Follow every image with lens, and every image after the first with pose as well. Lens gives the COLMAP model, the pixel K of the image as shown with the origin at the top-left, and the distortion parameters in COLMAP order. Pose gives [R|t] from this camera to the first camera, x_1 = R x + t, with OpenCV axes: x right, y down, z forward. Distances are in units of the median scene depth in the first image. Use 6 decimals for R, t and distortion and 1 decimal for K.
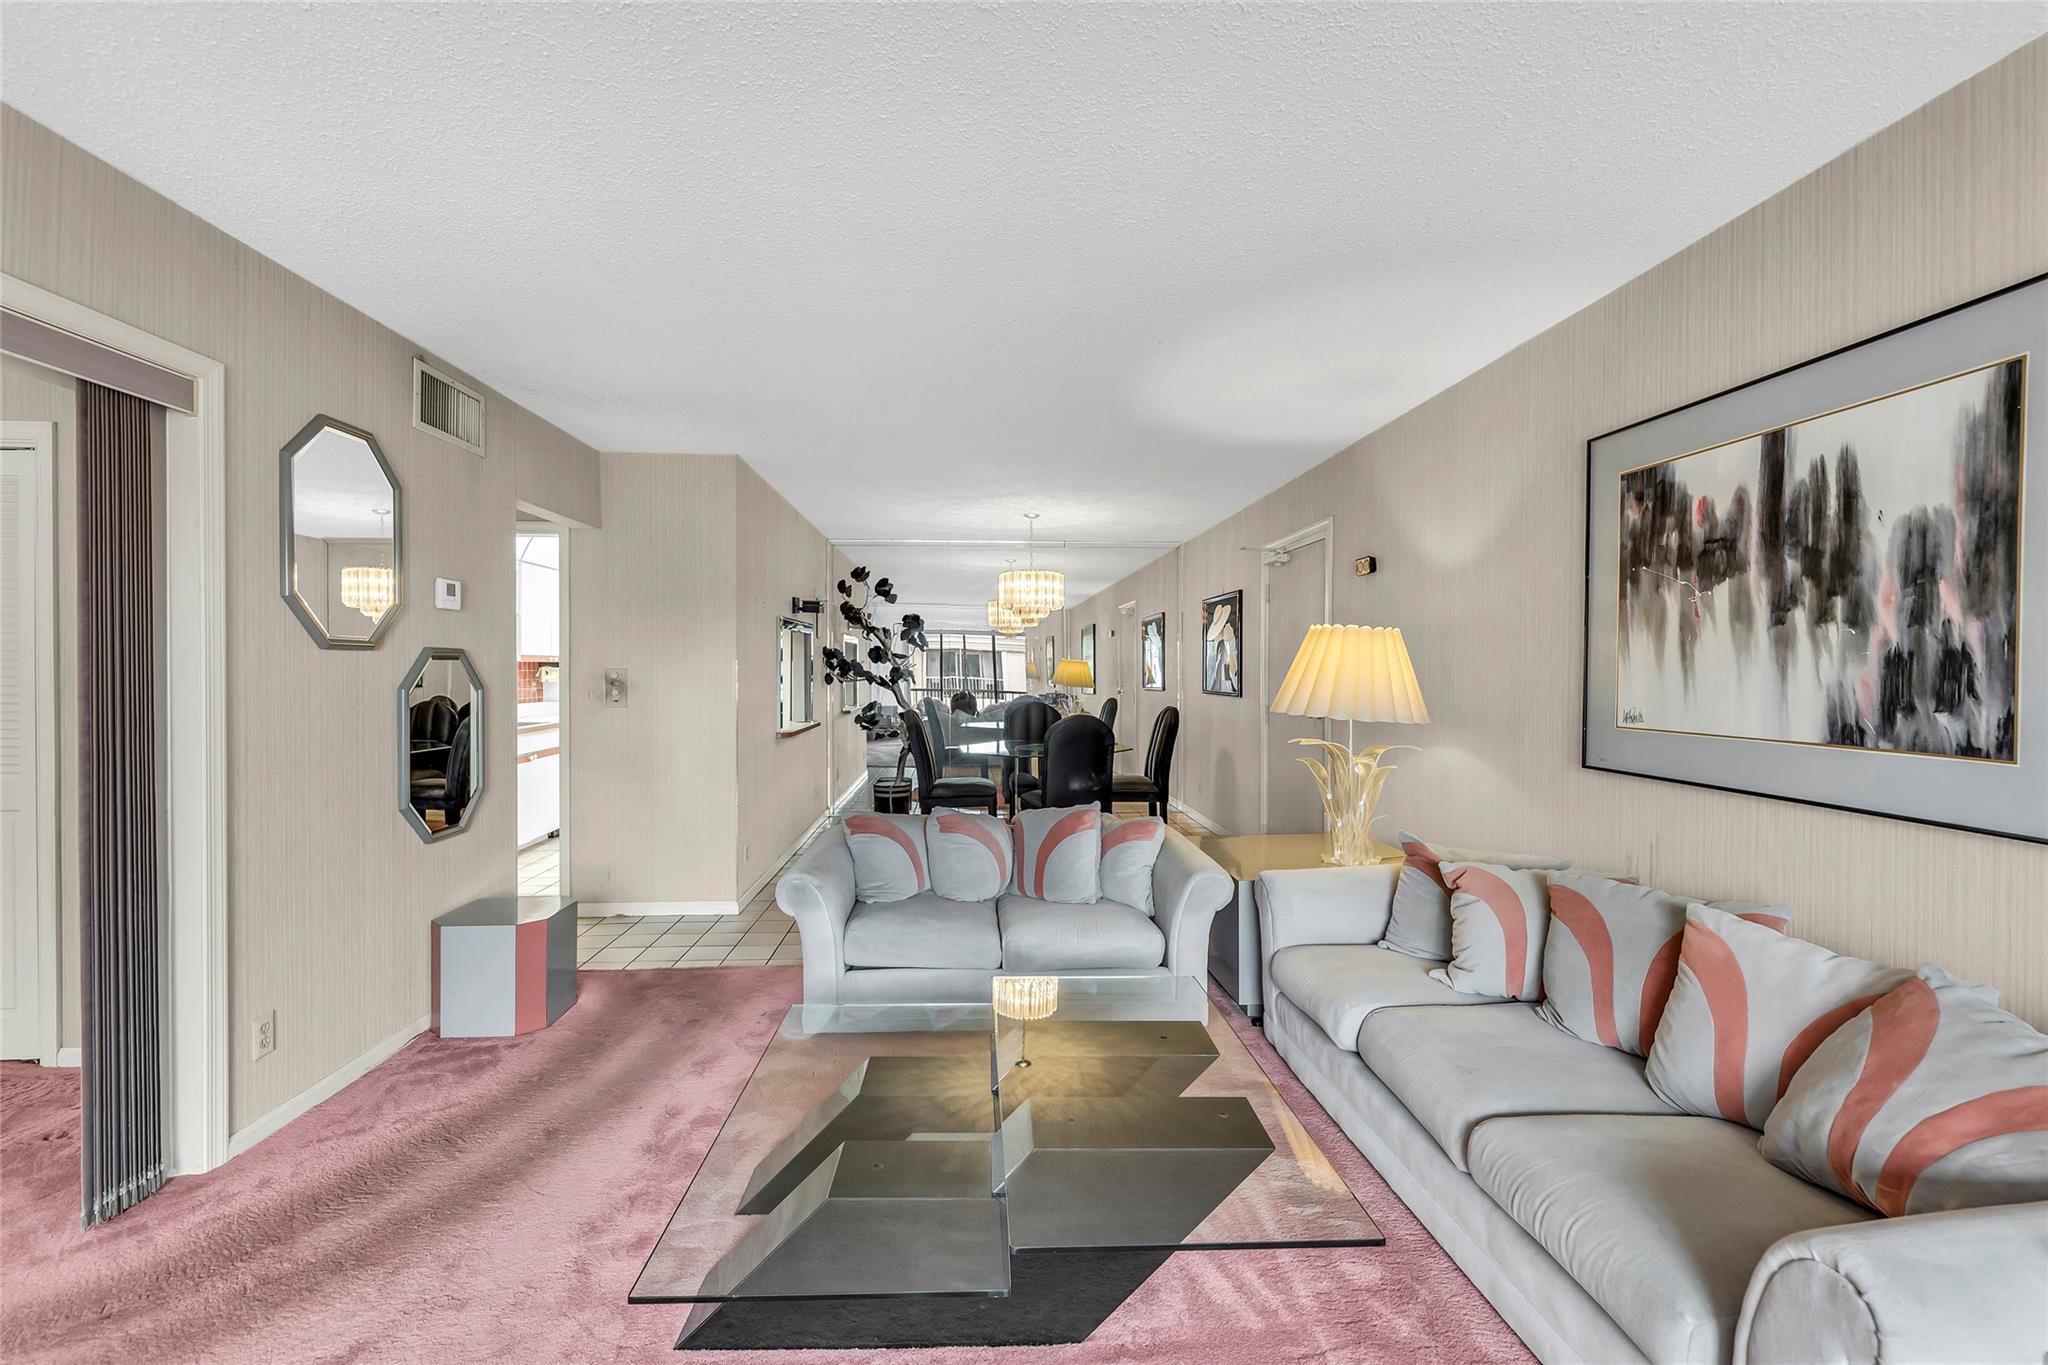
lens RADIAL K [[881.7, 0, 1024.0], [0, 881.7, 682.5], [0, 0, 1]] dist [-0.001505, -0.000290]
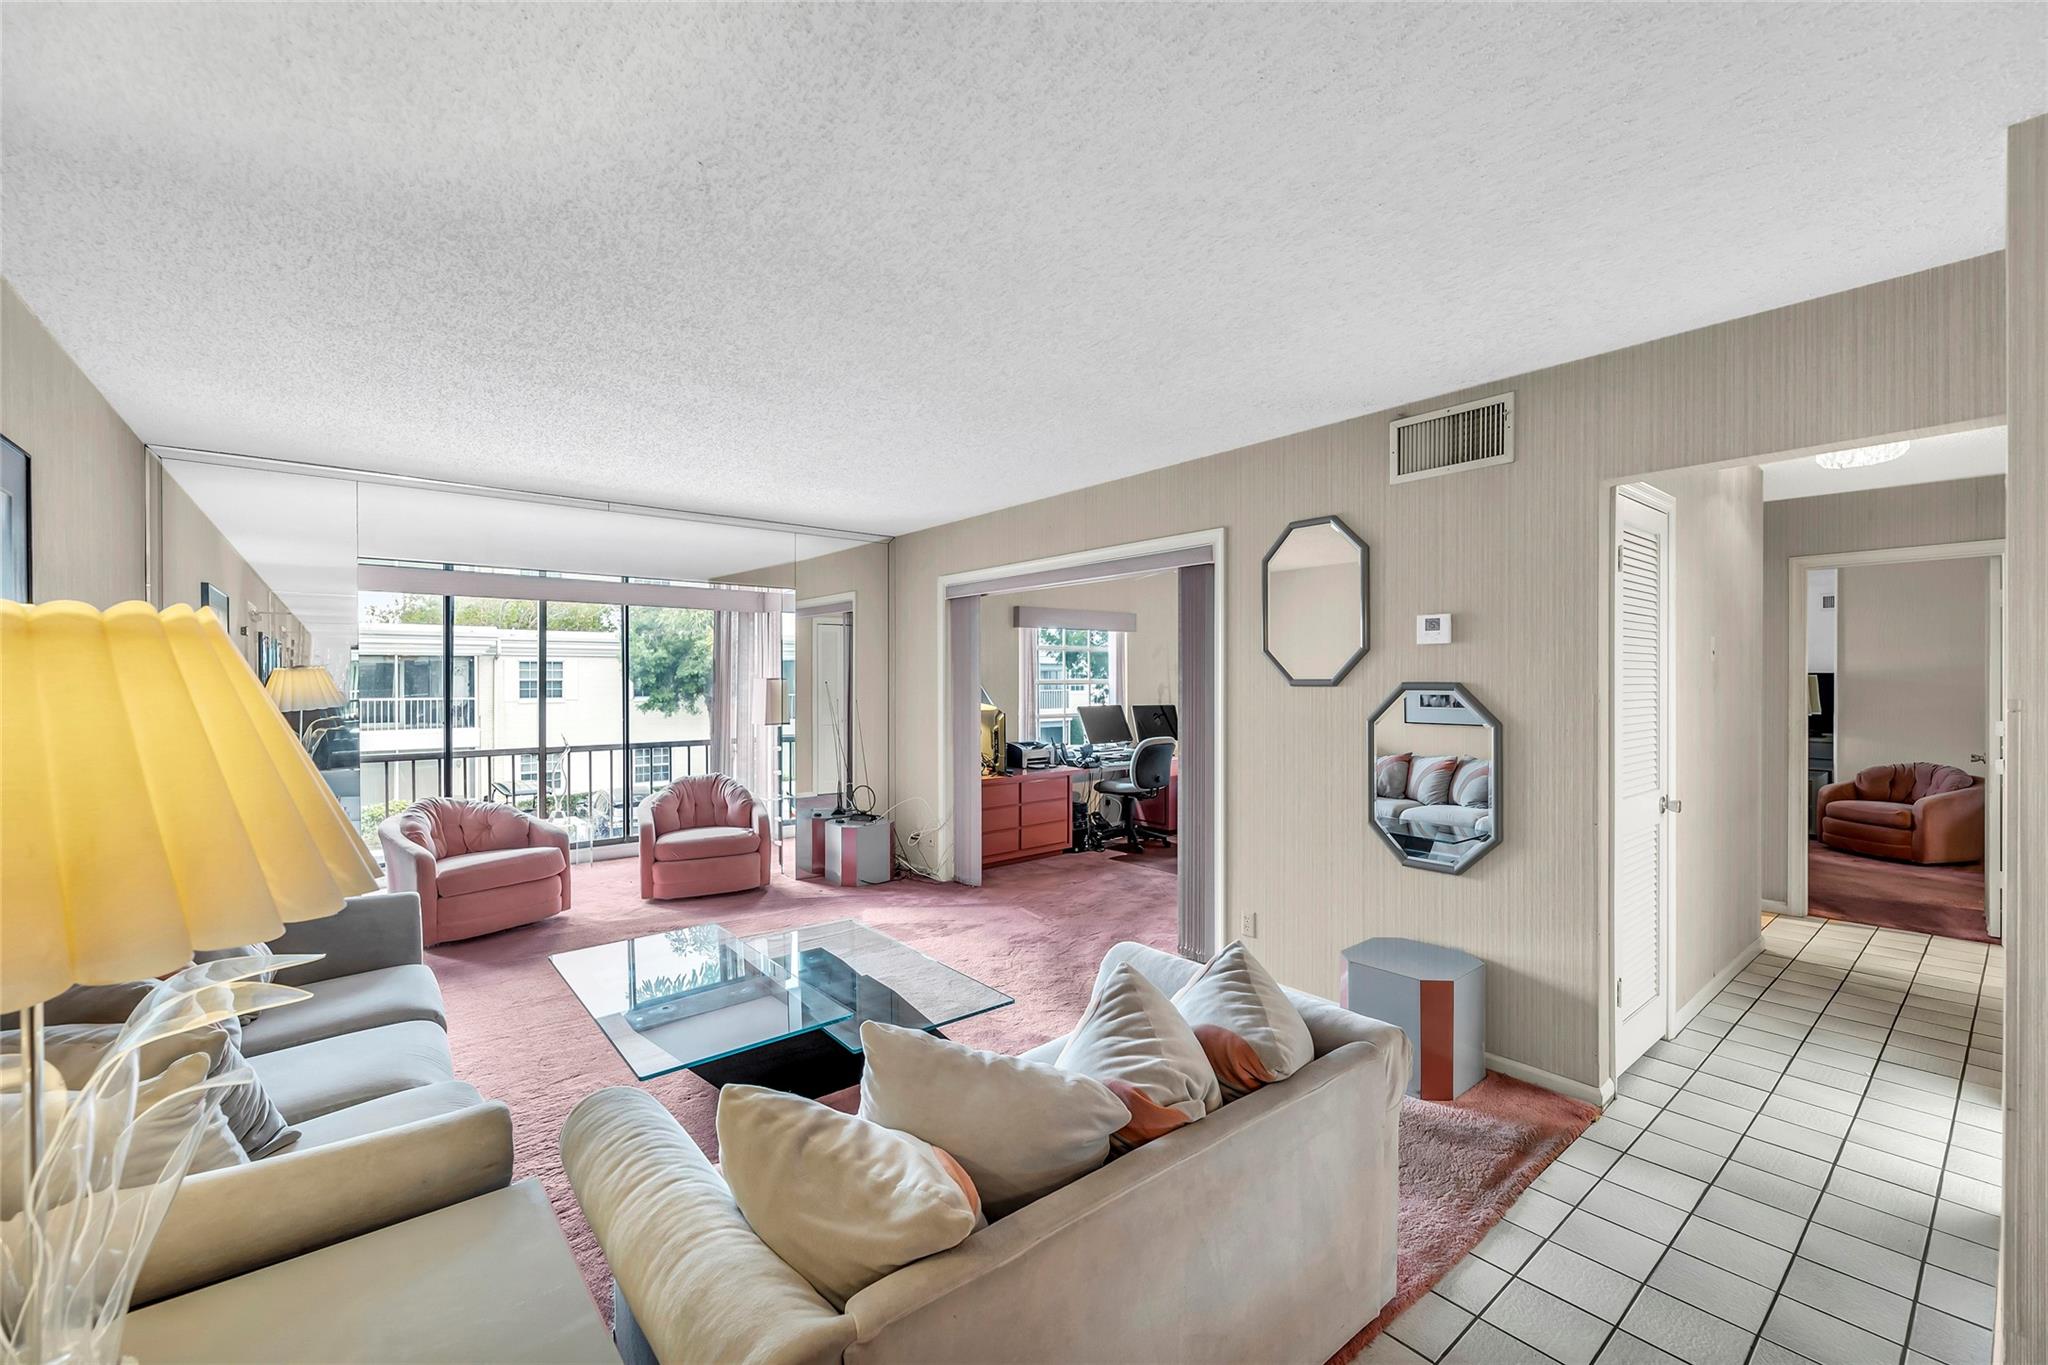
lens RADIAL K [[844.0, 0, 1024.0], [0, 844.0, 682.5], [0, 0, 1]] dist [0.000039, -0.000002]
pose [[-0.813053, 0.003399, -0.582180, 0.414482], [-0.006894, 0.999857, 0.015466, -0.071708], [0.582149, 0.016588, -0.812913, 2.147939]]
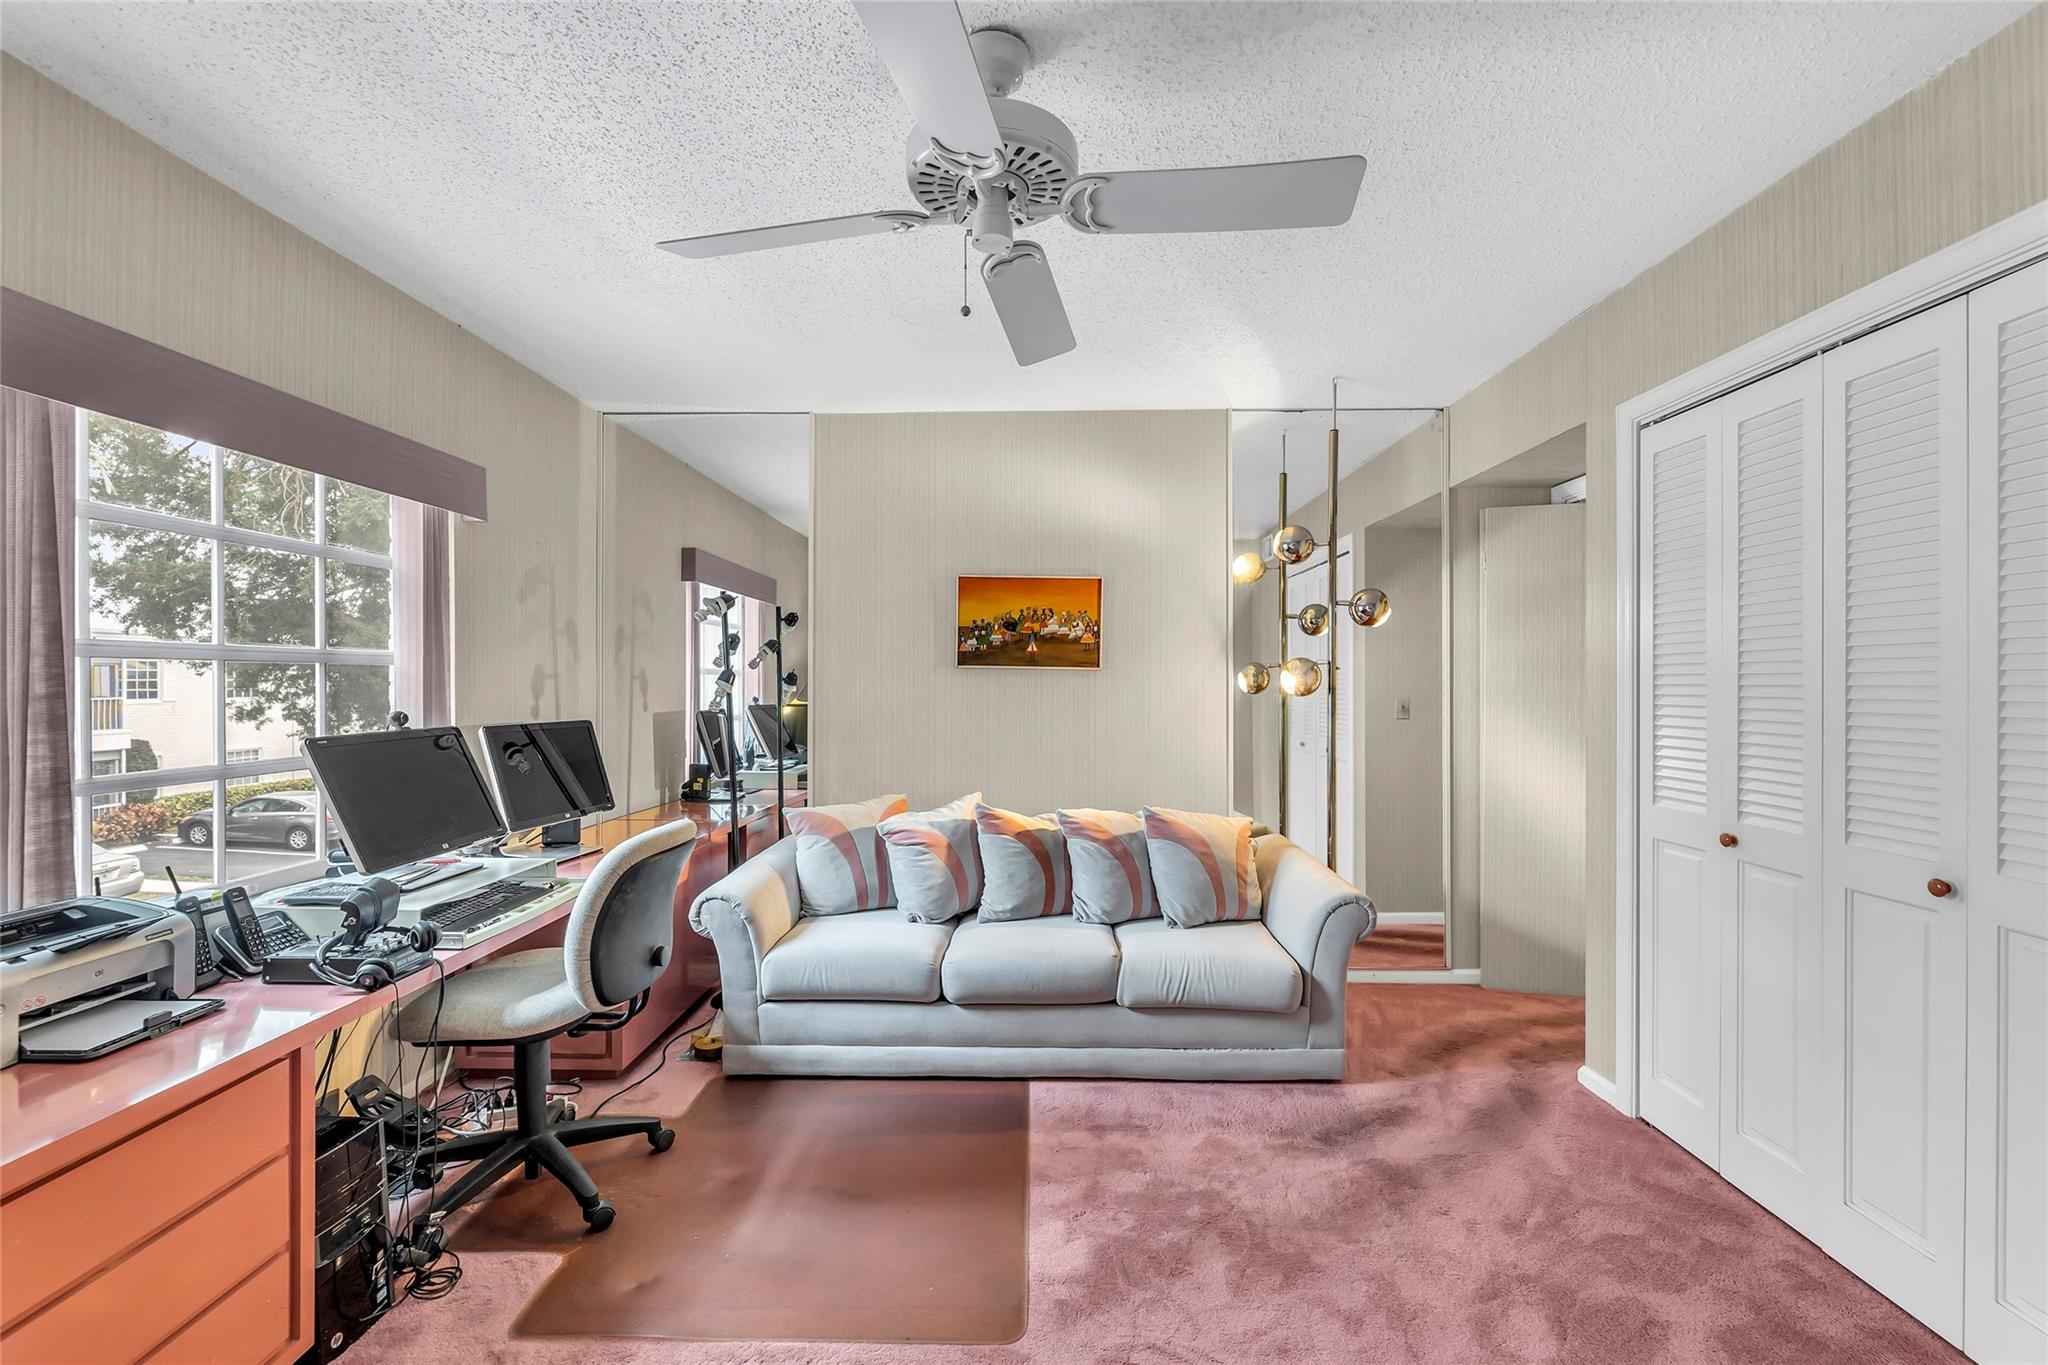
lens RADIAL K [[881.7, 0, 1024.0], [0, 881.7, 682.5], [0, 0, 1]] dist [-0.001505, -0.000290]
pose [[-0.092050, 0.001266, -0.995754, -0.756021], [-0.013537, 0.999905, 0.002523, -0.002957], [0.995662, 0.013712, -0.092025, 0.521626]]
